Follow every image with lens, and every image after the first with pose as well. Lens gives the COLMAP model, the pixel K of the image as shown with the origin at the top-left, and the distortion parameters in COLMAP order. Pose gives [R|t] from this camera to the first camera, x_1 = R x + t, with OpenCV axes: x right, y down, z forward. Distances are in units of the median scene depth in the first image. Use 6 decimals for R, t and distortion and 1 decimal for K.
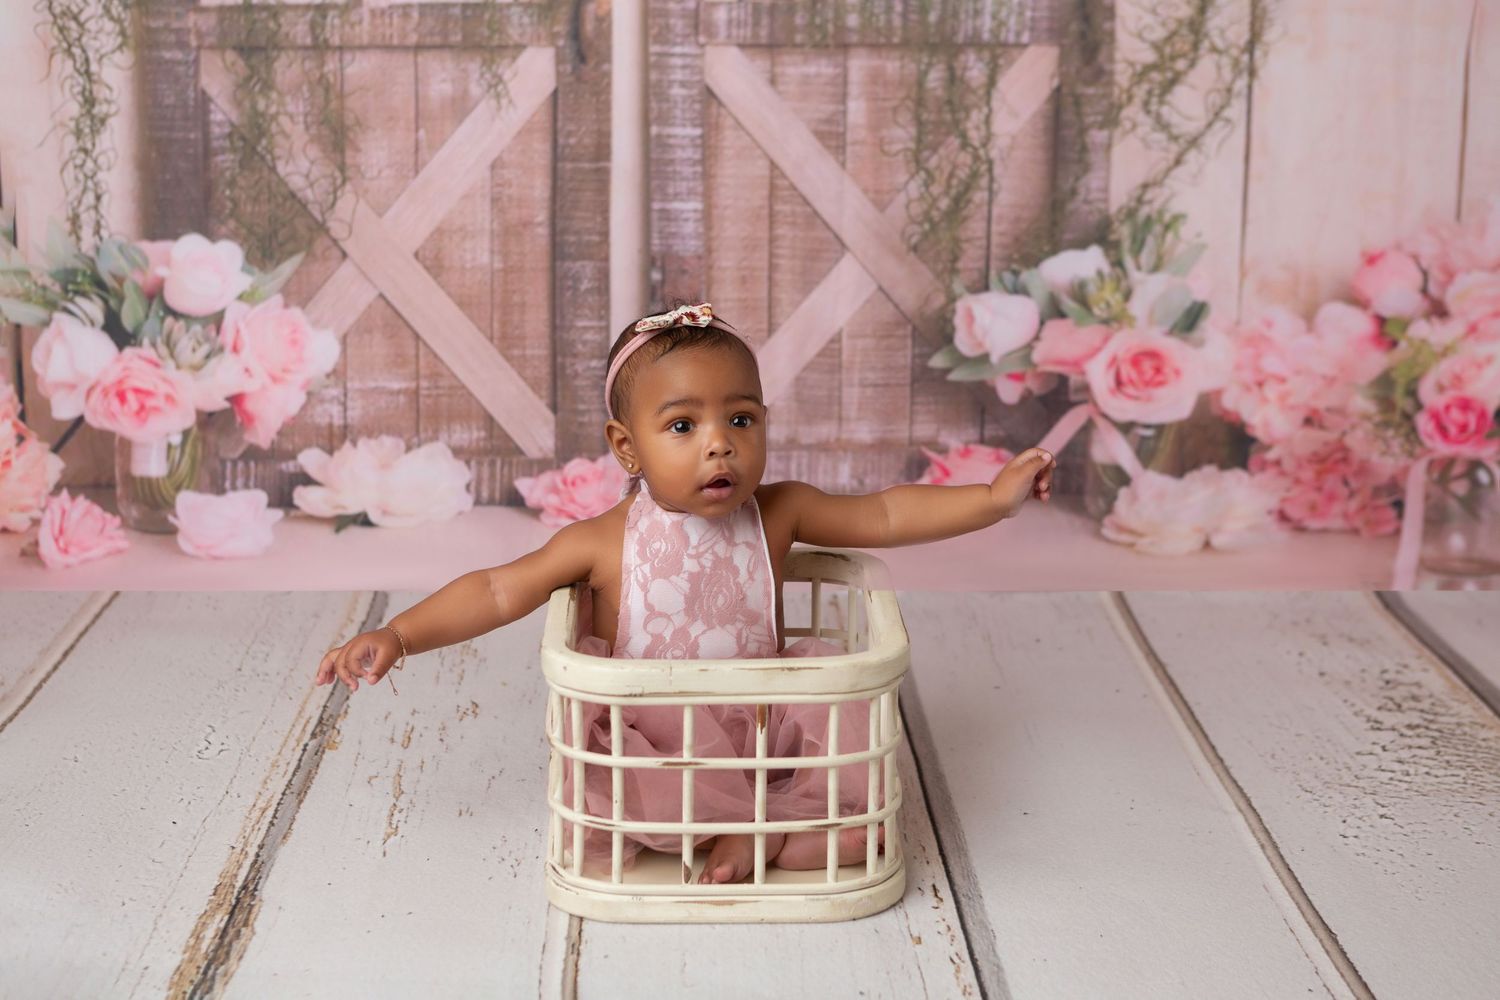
lens RADIAL K [[2483.9, 0, 750.0], [0, 2483.9, 500.0], [0, 0, 1]] dist [-0.042042, -0.048378]
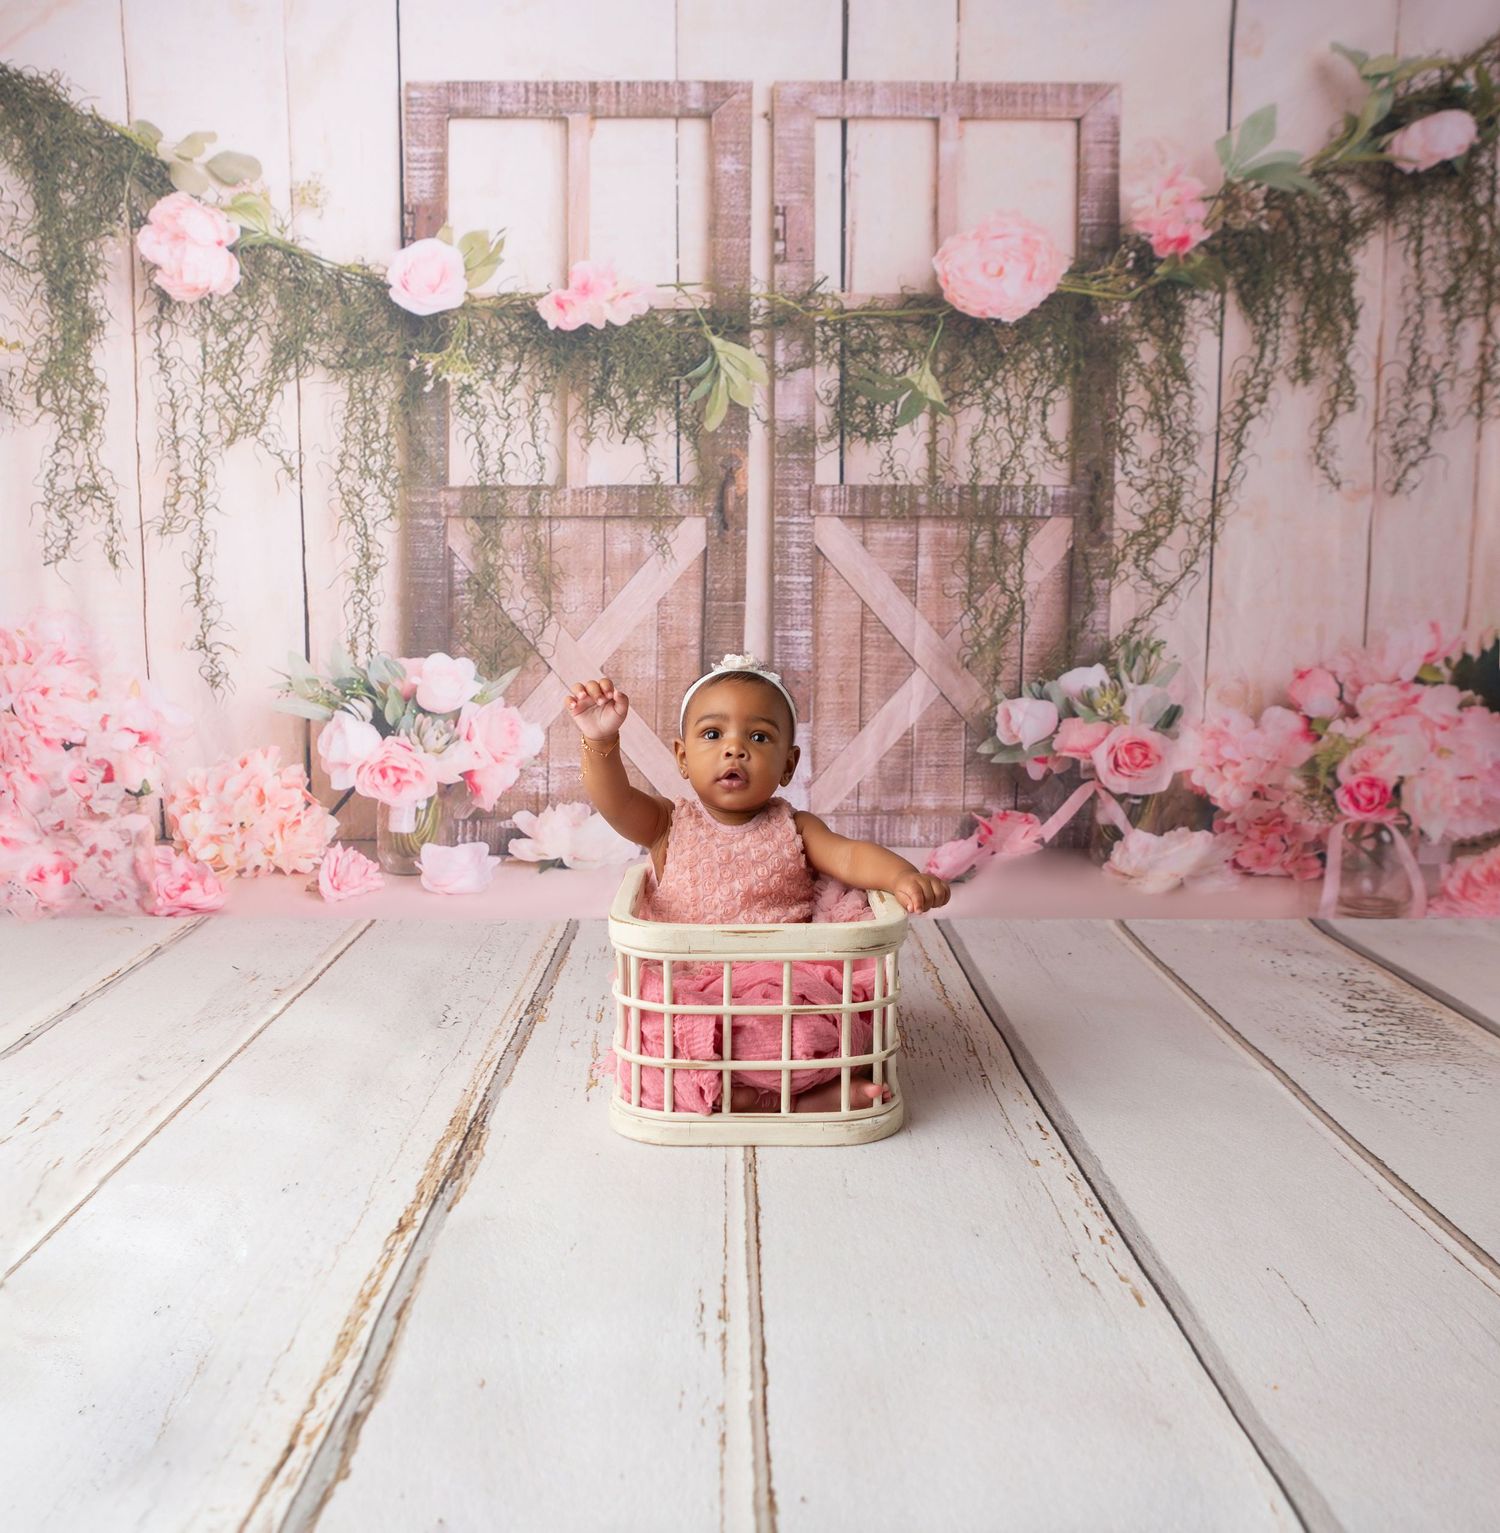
lens RADIAL K [[1525.2, 0, 751.6], [0, 1525.2, 777.5], [0, 0, 1]] dist [-0.033788, 0.035603]
pose [[0.999954, 0.004458, -0.008485, -0.045012], [-0.005310, 0.994647, -0.103192, 0.047381], [0.007980, 0.103232, 0.994625, 0.172395]]
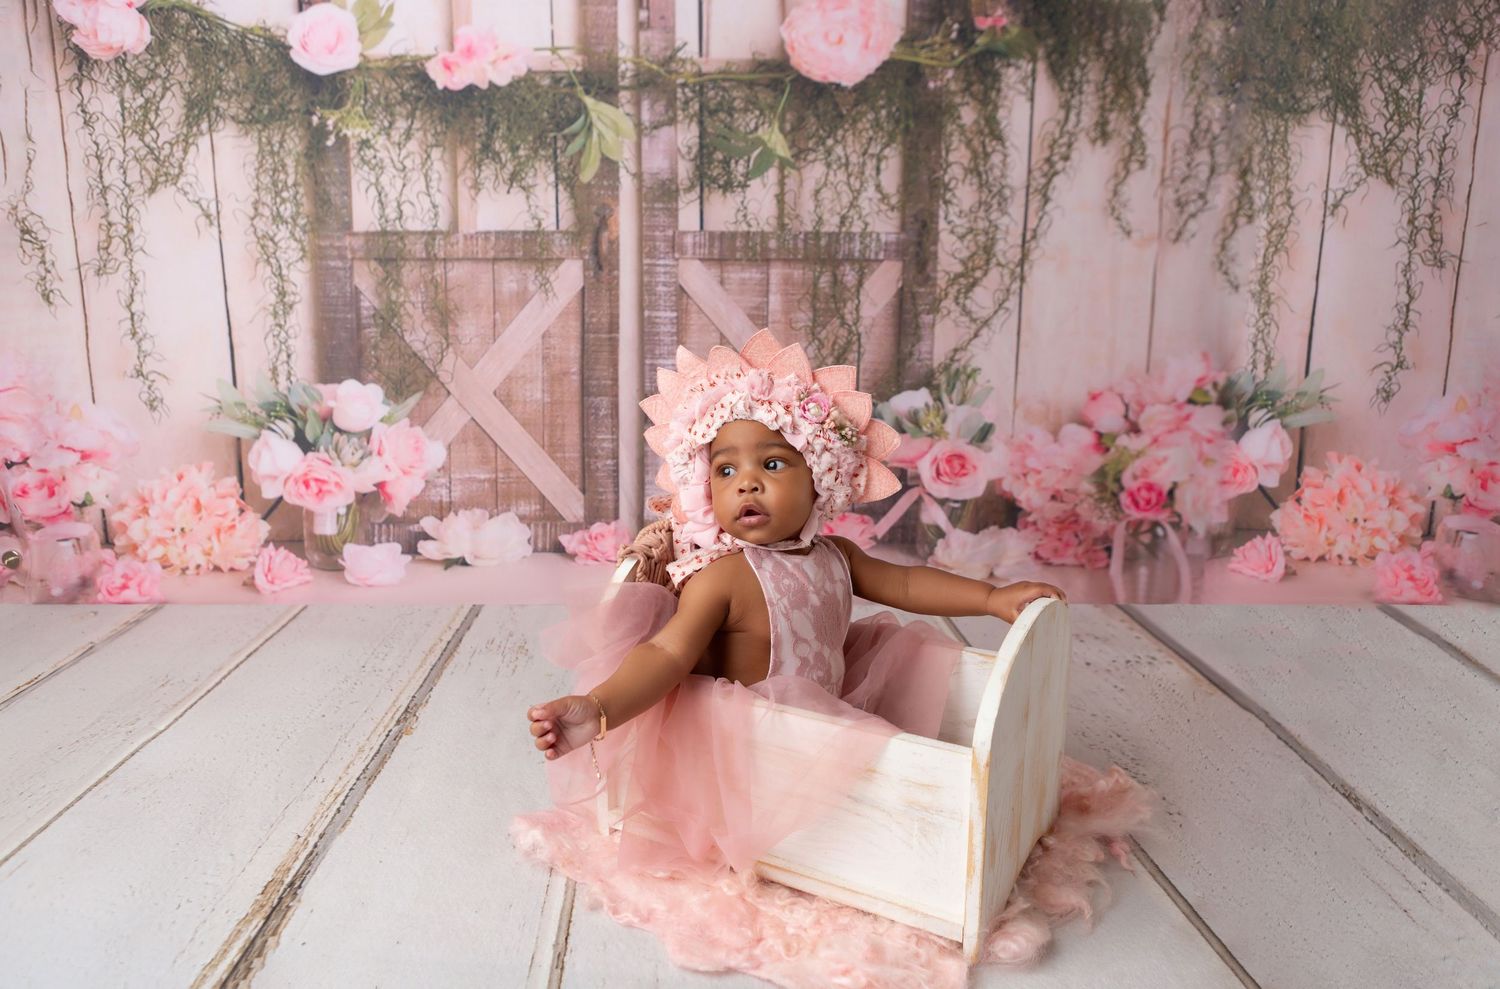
lens RADIAL K [[1009.0, 0, 742.1], [0, 1009.0, 499.5], [0, 0, 1]] dist [-0.037440, 0.038852]
pose [[0.999212, -0.002375, 0.039628, -0.003579], [0.003783, 0.999362, -0.035506, -0.008376], [-0.039519, 0.035628, 0.998583, 0.363015]]
